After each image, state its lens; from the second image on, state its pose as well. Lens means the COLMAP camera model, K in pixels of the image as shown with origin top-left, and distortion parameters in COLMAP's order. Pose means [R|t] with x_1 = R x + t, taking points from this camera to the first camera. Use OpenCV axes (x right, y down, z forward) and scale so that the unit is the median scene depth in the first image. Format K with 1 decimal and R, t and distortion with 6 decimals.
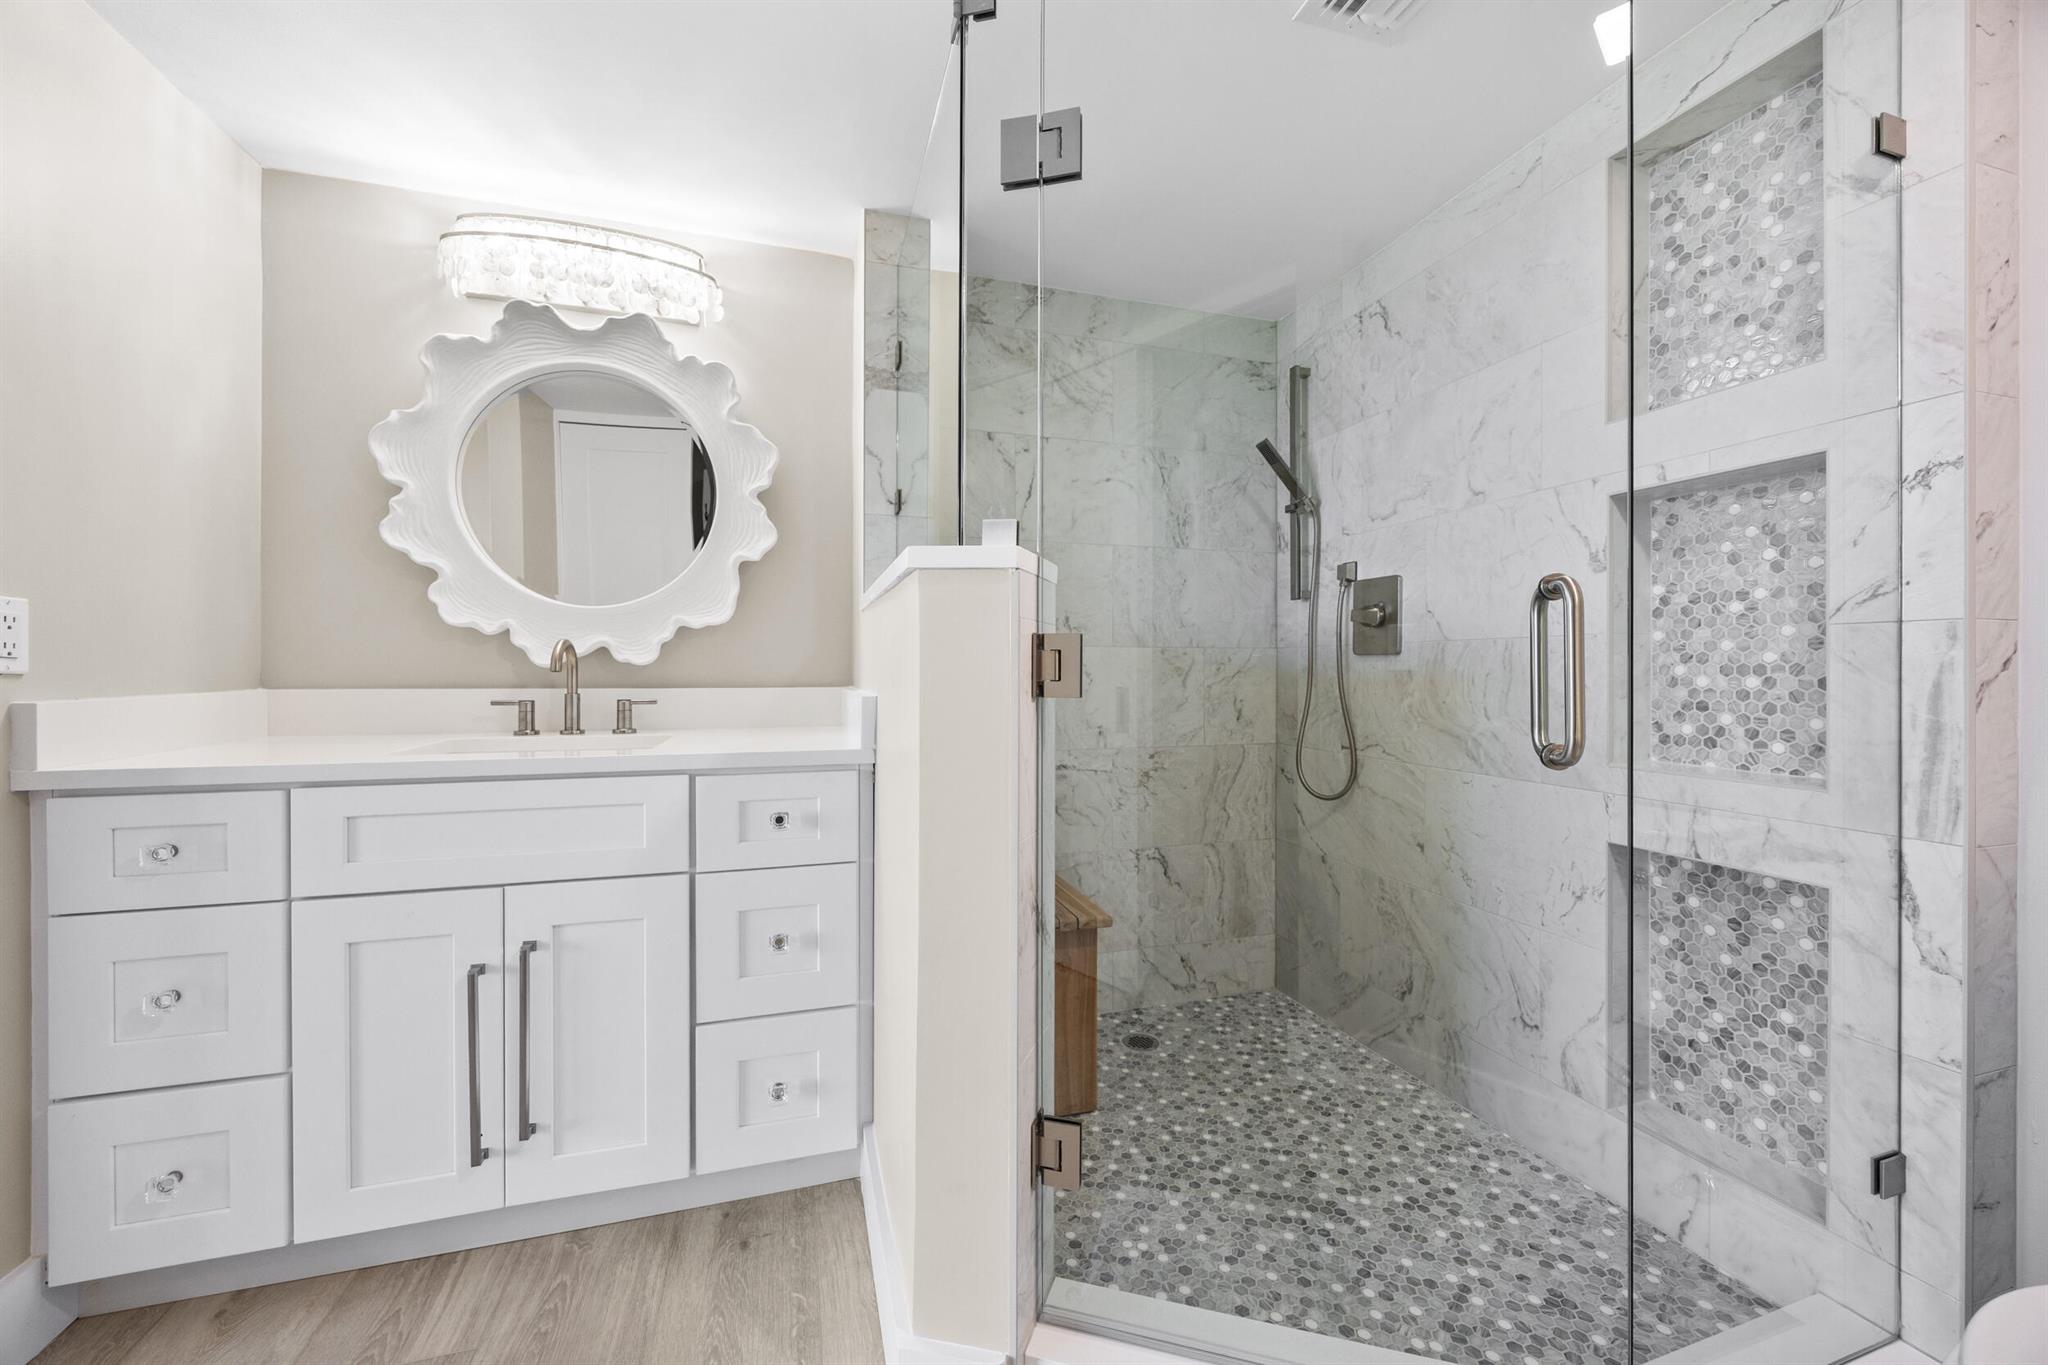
lens RADIAL K [[775.2, 0, 1028.2], [0, 775.2, 675.5], [0, 0, 1]] dist [-0.002876, 0.000168]
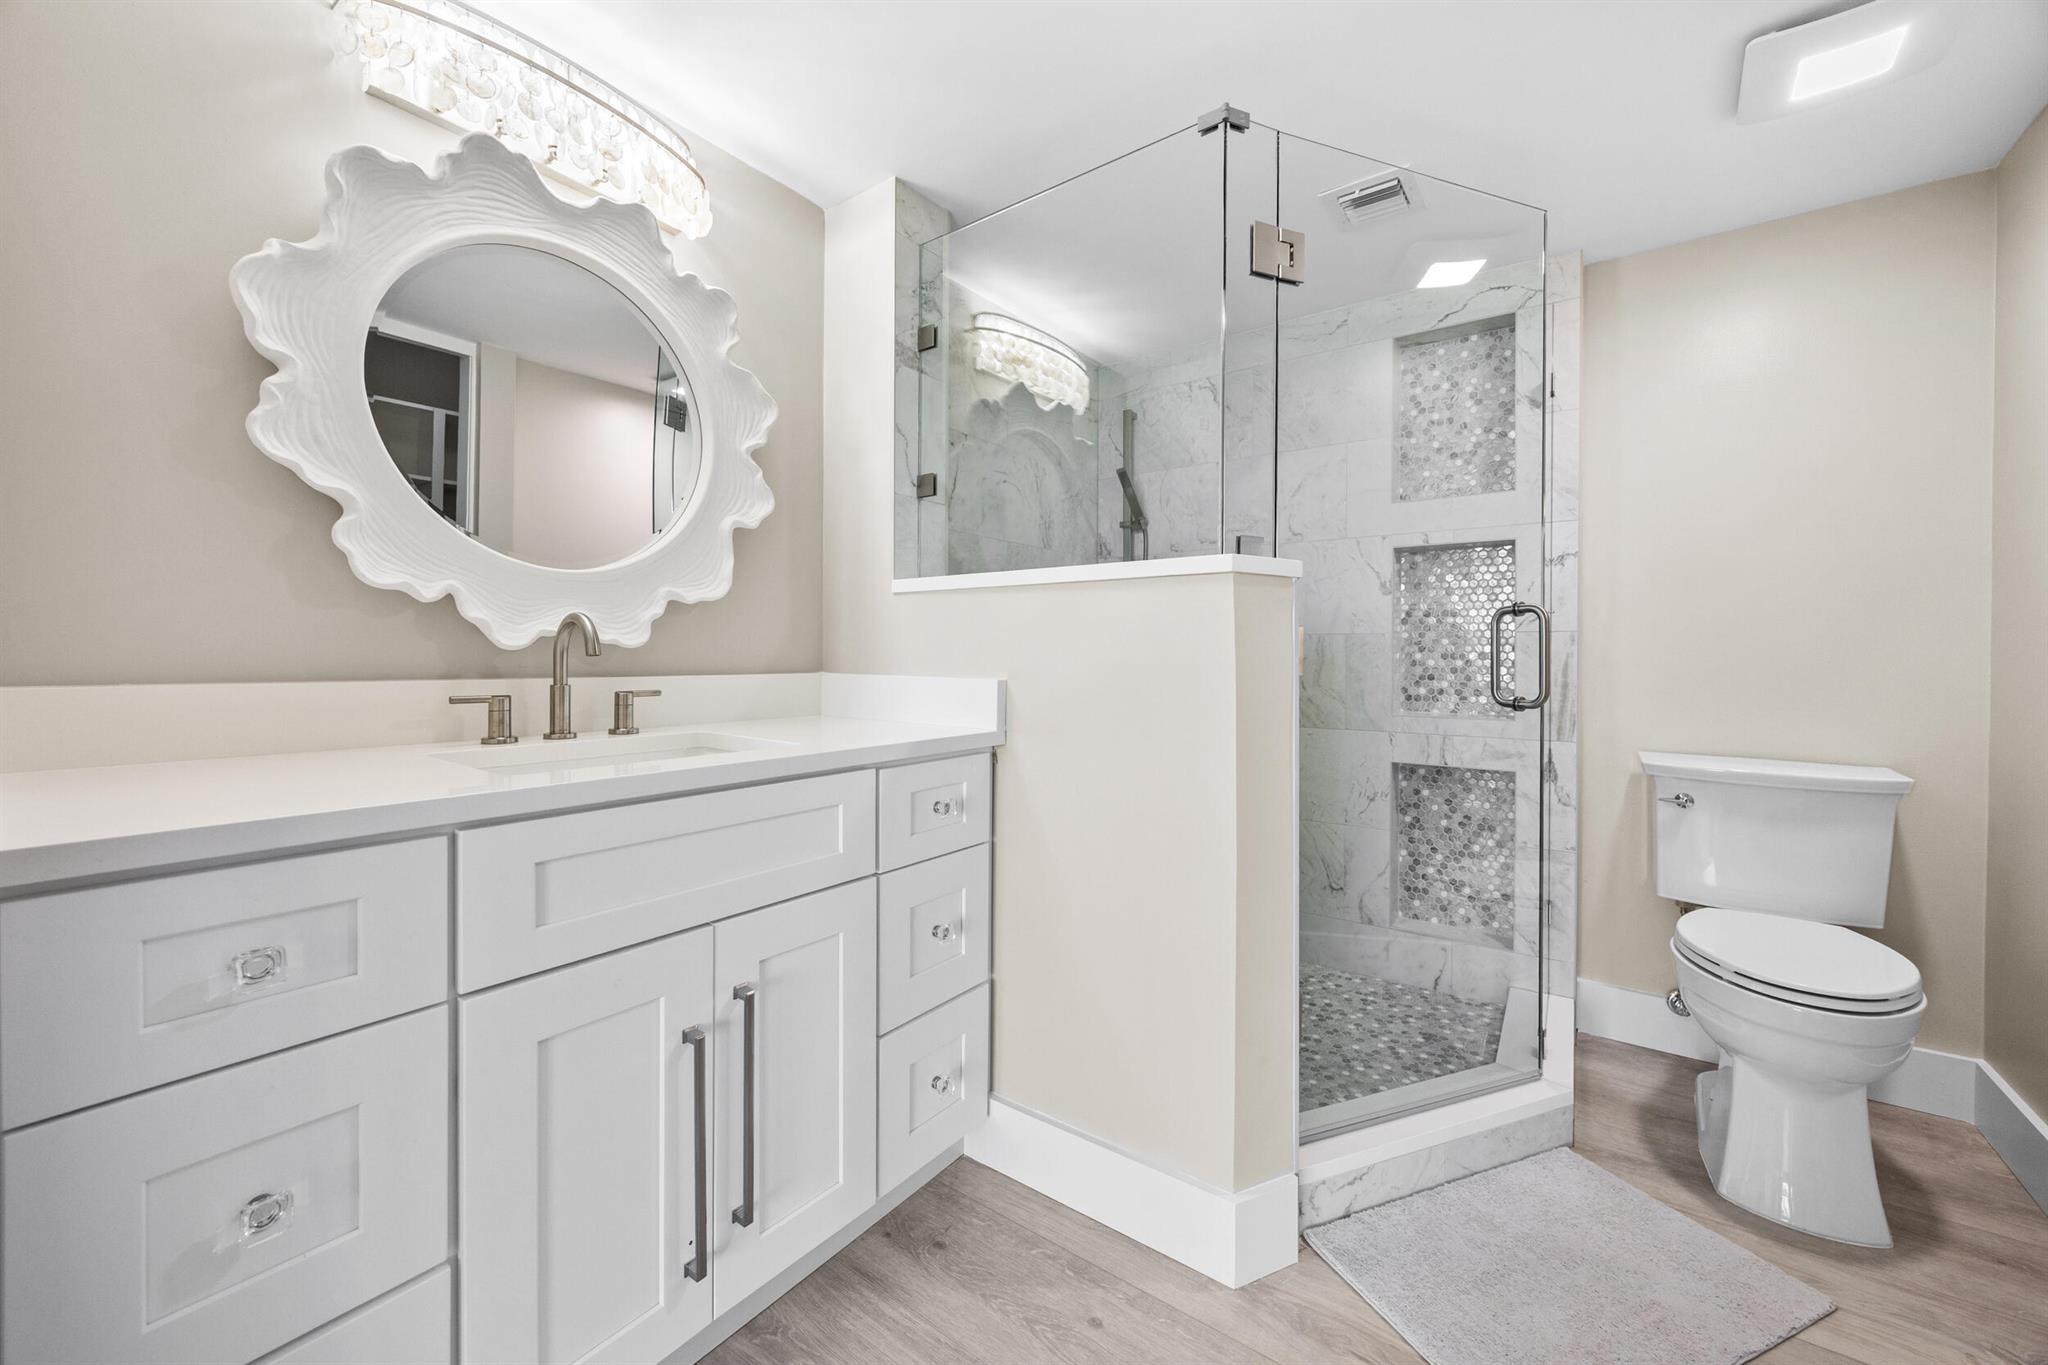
lens RADIAL K [[775.2, 0, 1034.9], [0, 775.2, 667.7], [0, 0, 1]] dist [-0.002876, 0.000168]
pose [[0.802377, -0.007511, 0.596771, -0.825371], [0.001636, 0.999945, 0.010385, -0.000487], [-0.596816, -0.007356, 0.802345, 0.148178]]
